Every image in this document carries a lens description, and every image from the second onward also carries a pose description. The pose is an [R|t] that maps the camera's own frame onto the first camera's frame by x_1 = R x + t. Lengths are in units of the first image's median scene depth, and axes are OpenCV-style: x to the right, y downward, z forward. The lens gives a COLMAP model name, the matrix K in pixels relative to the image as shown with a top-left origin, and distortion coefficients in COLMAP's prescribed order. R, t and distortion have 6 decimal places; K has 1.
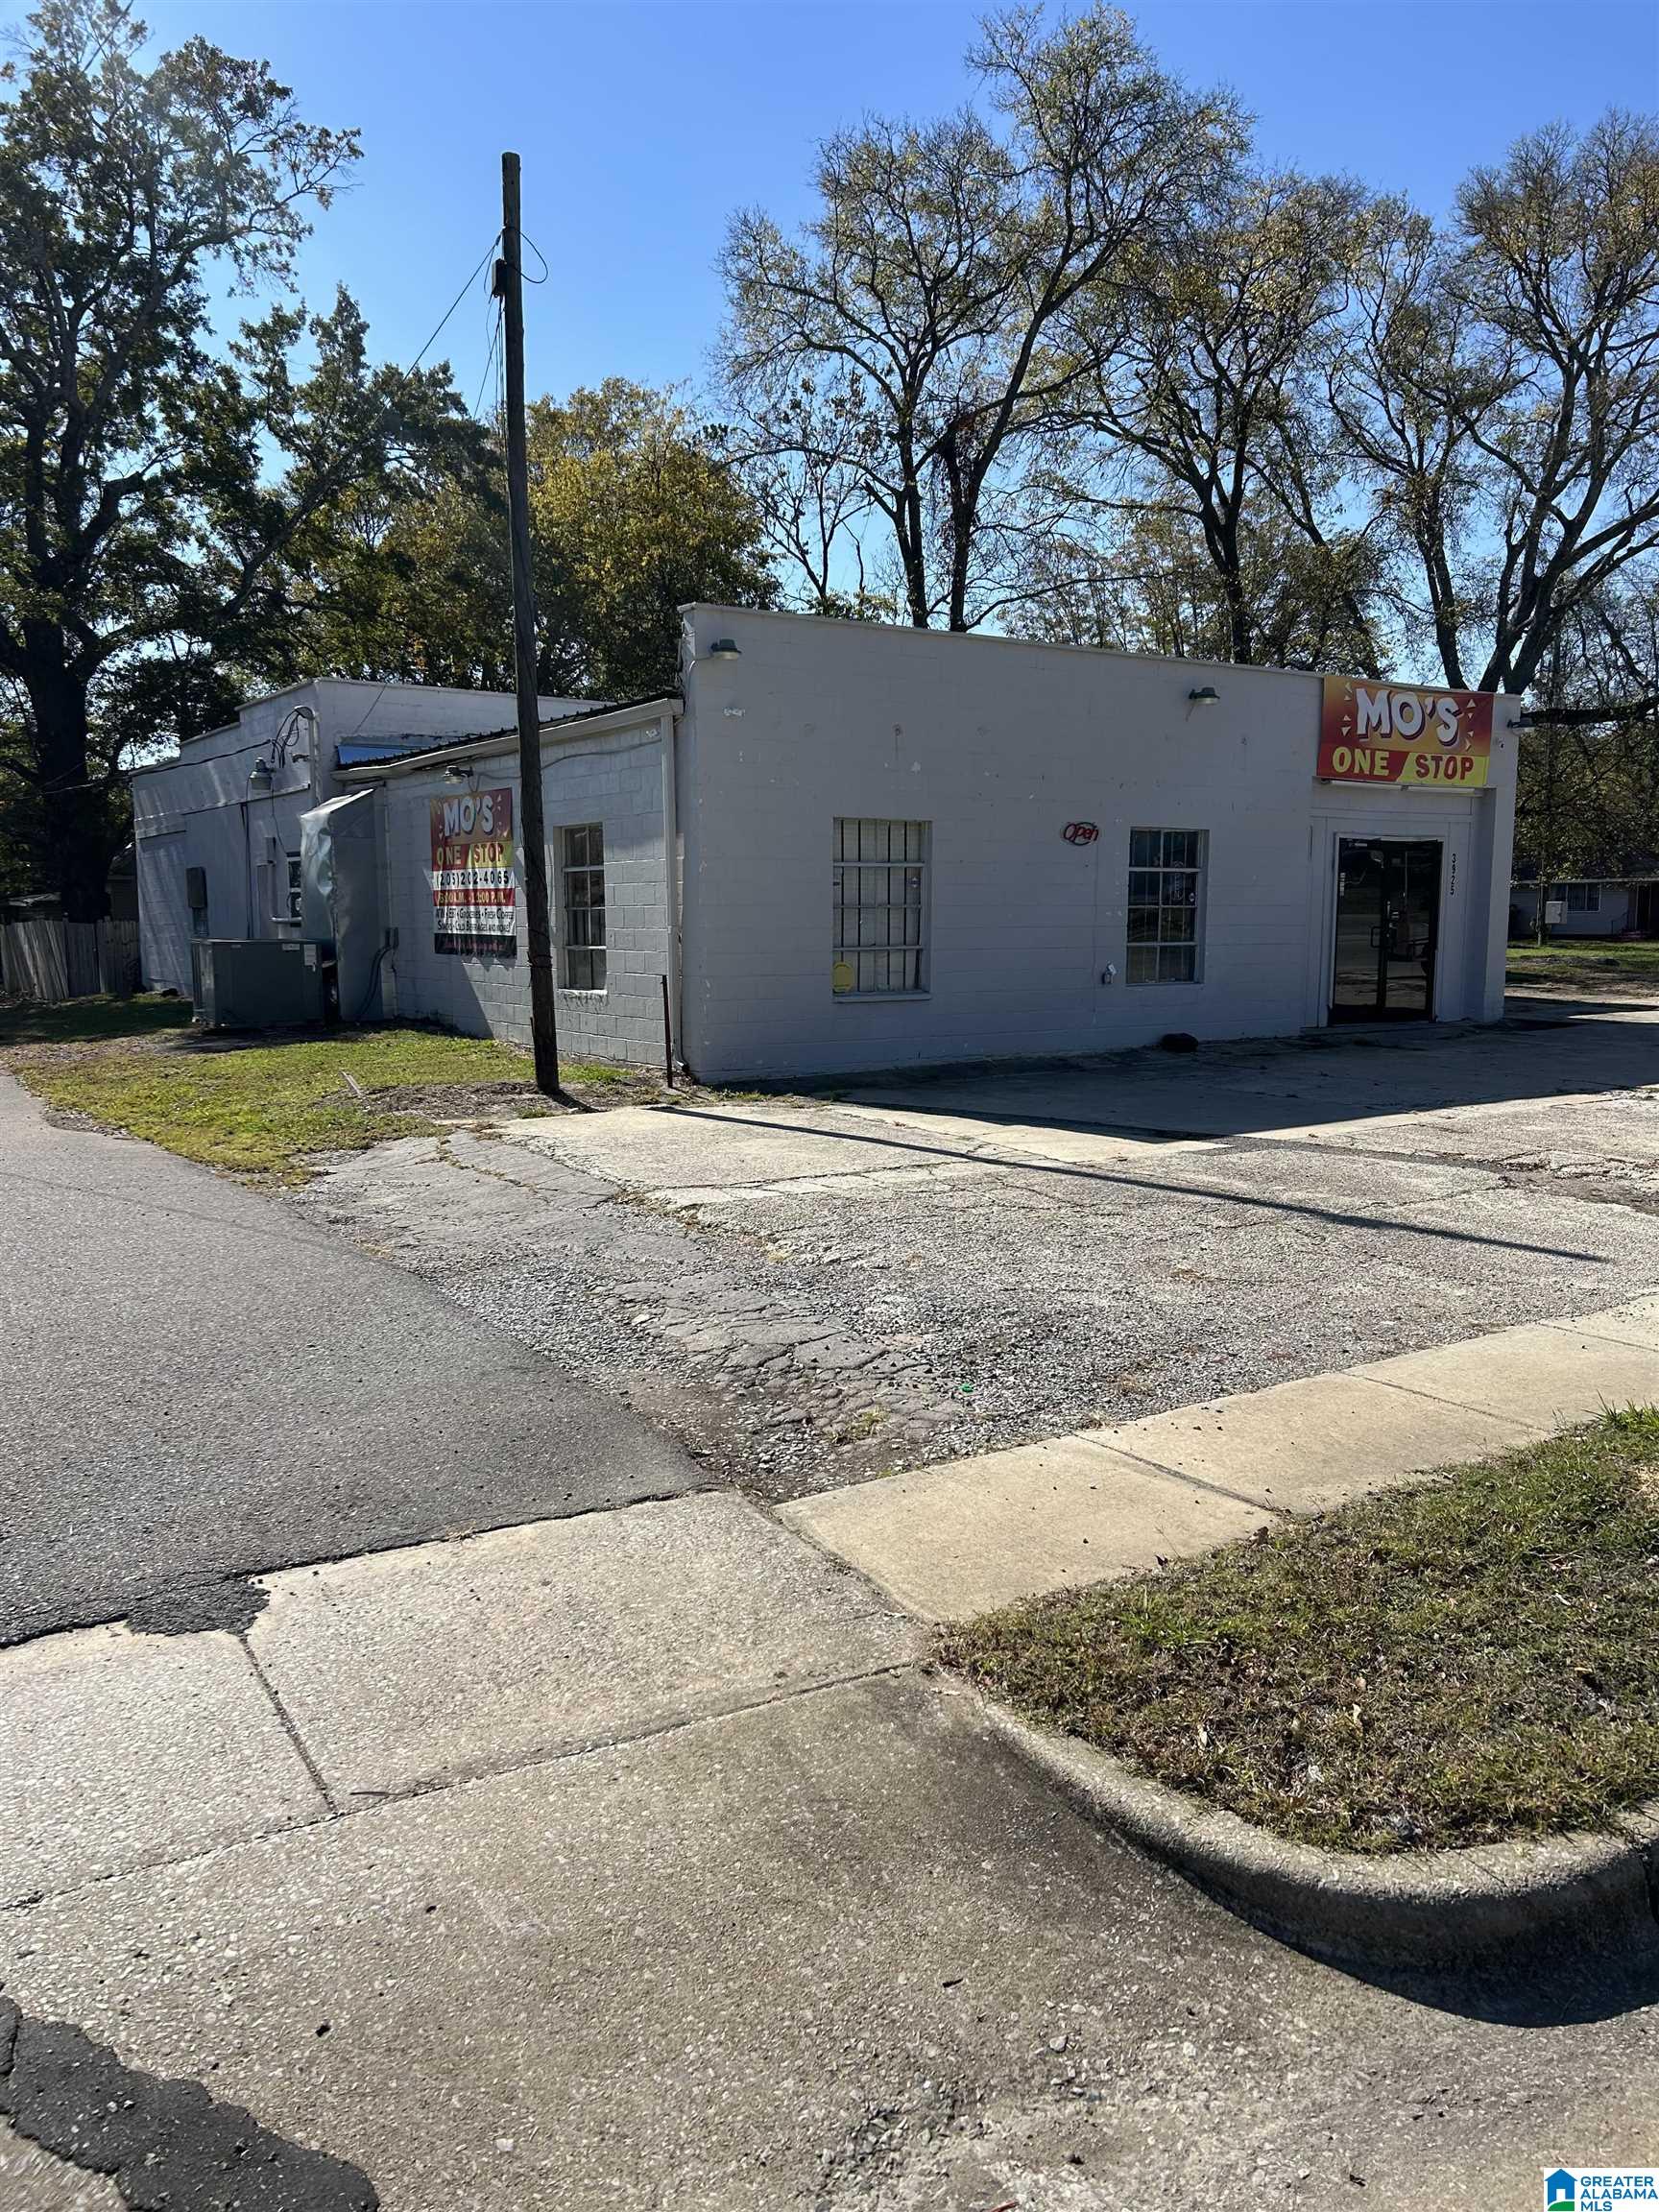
lens RADIAL K [[1671.6, 0, 838.3], [0, 1671.6, 1144.8], [0, 0, 1]] dist [0.066474, -0.093078]
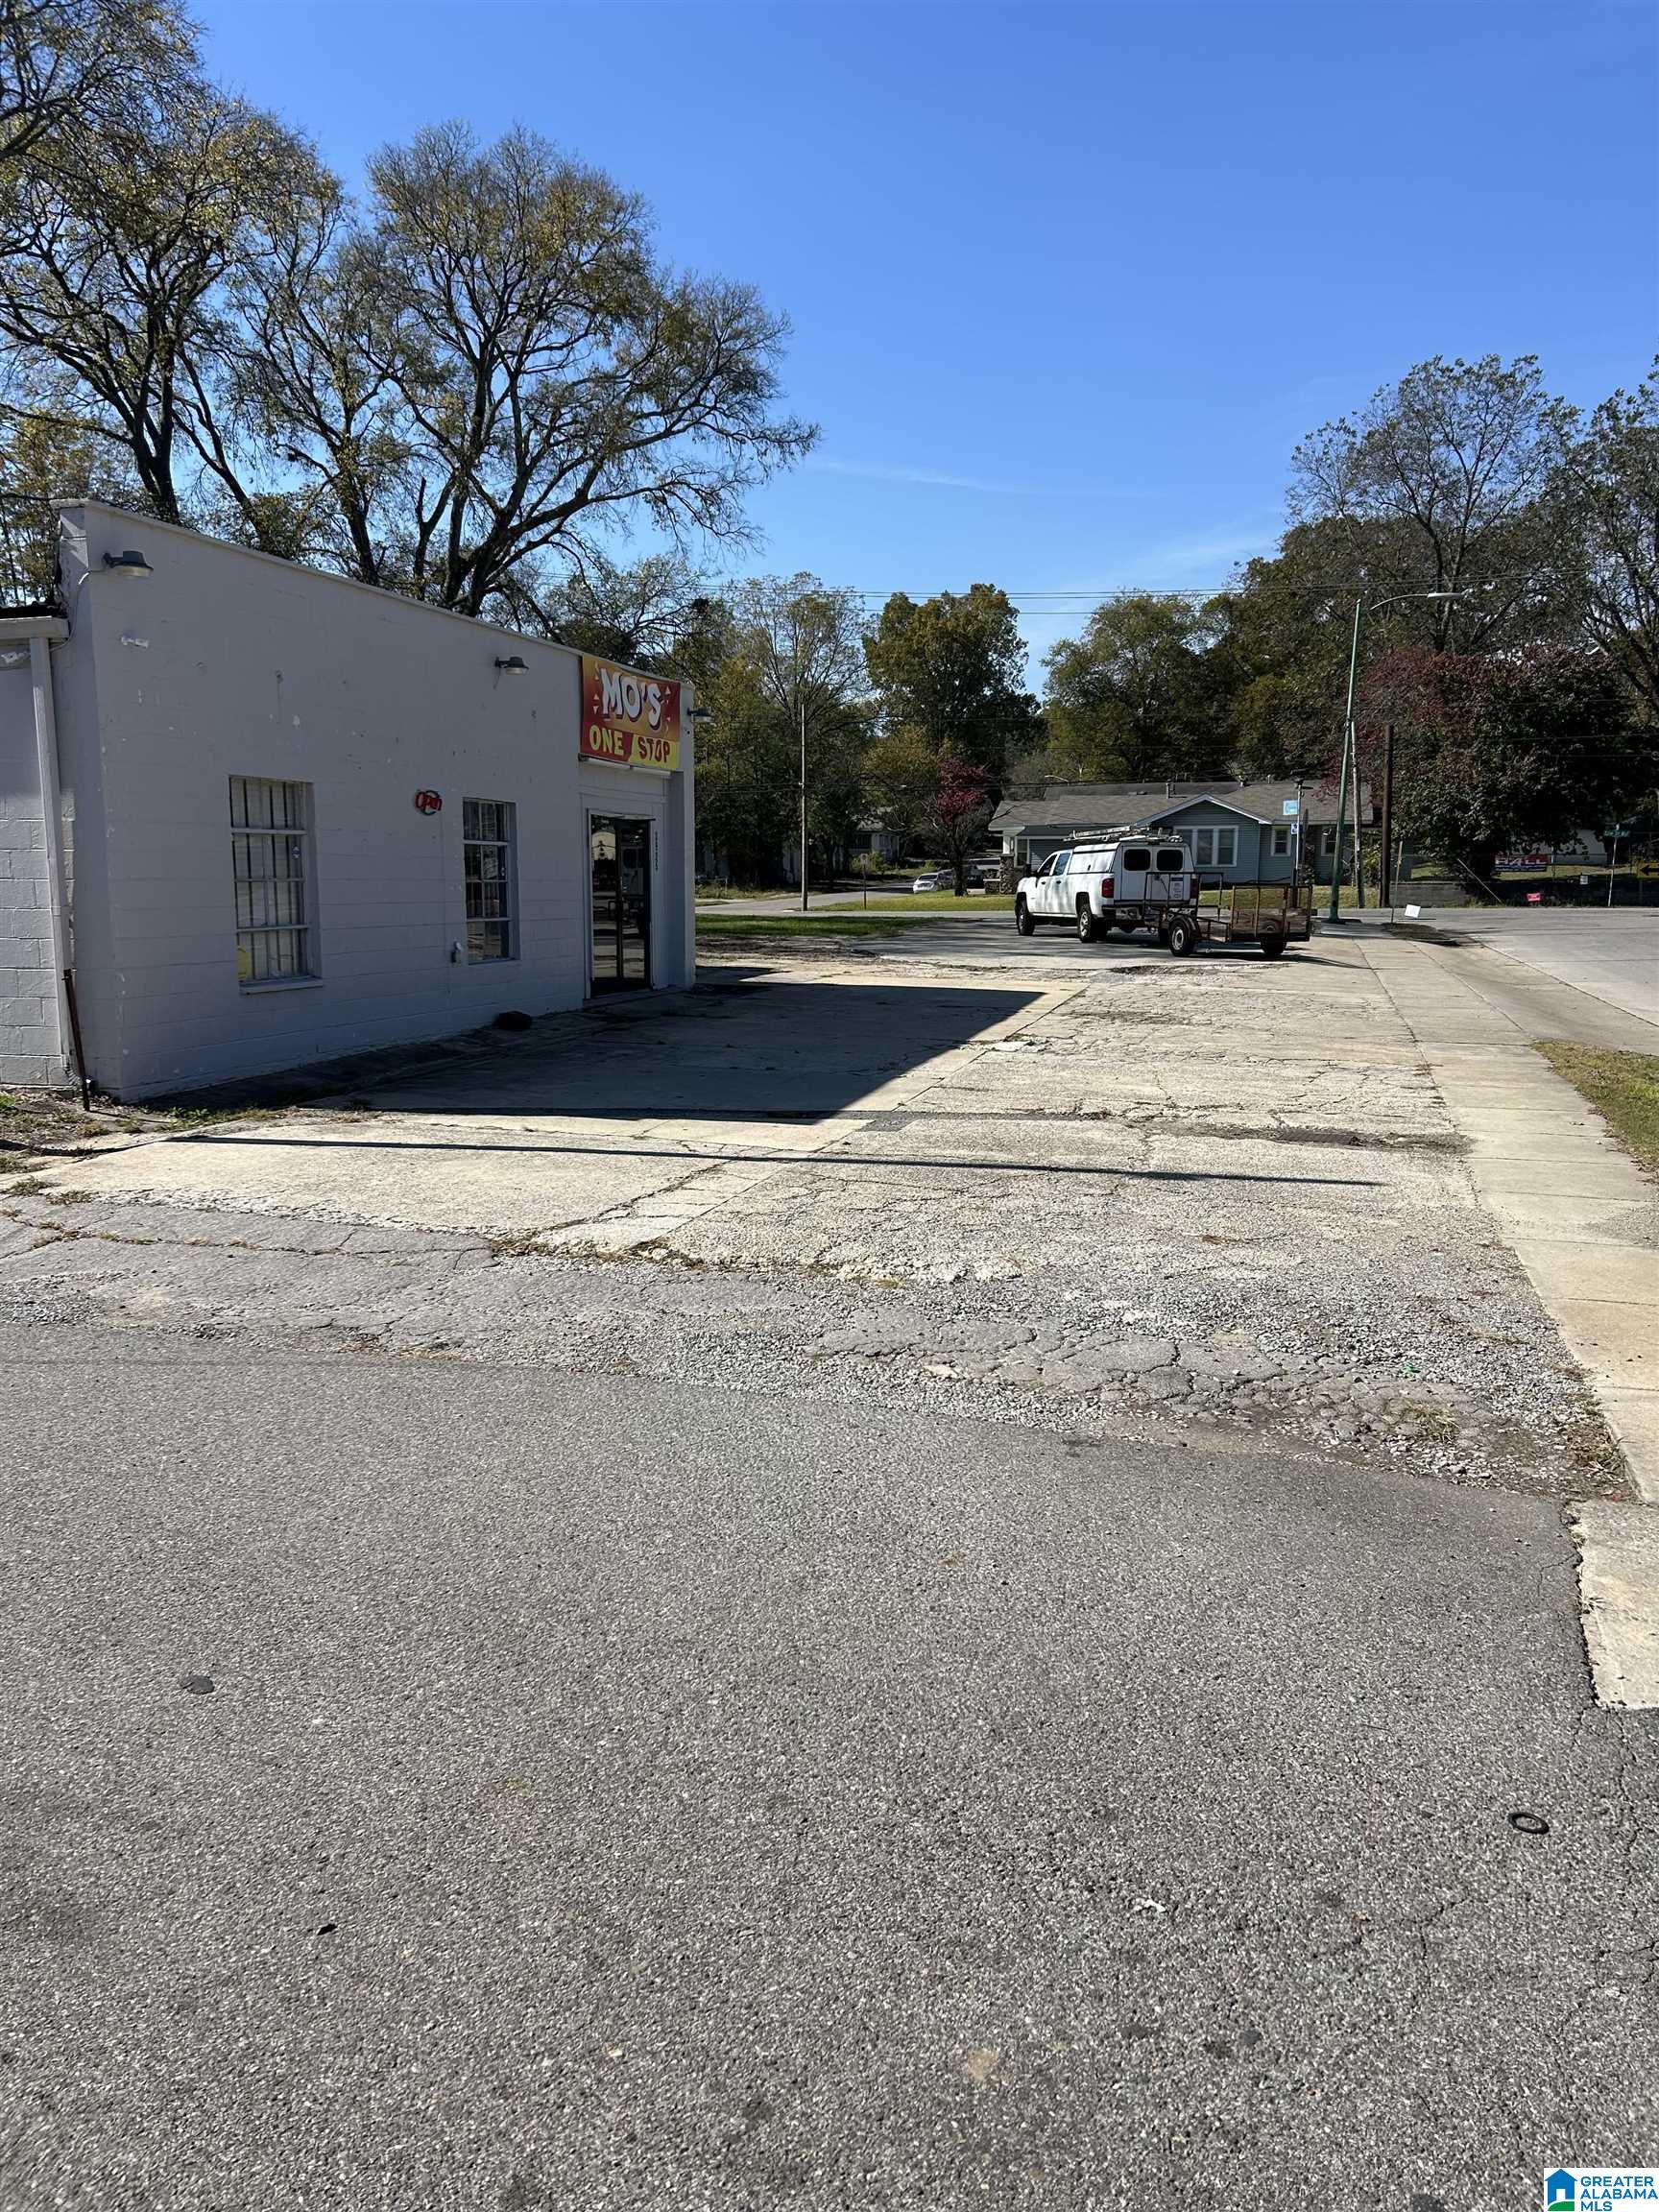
lens RADIAL K [[1673.5, 0, 845.0], [0, 1673.5, 1119.1], [0, 0, 1]] dist [0.062148, -0.074824]
pose [[0.762348, -0.087126, 0.641276, -0.278739], [0.080546, 0.995965, 0.039562, -0.027138], [-0.642135, 0.021492, 0.766290, 0.130689]]
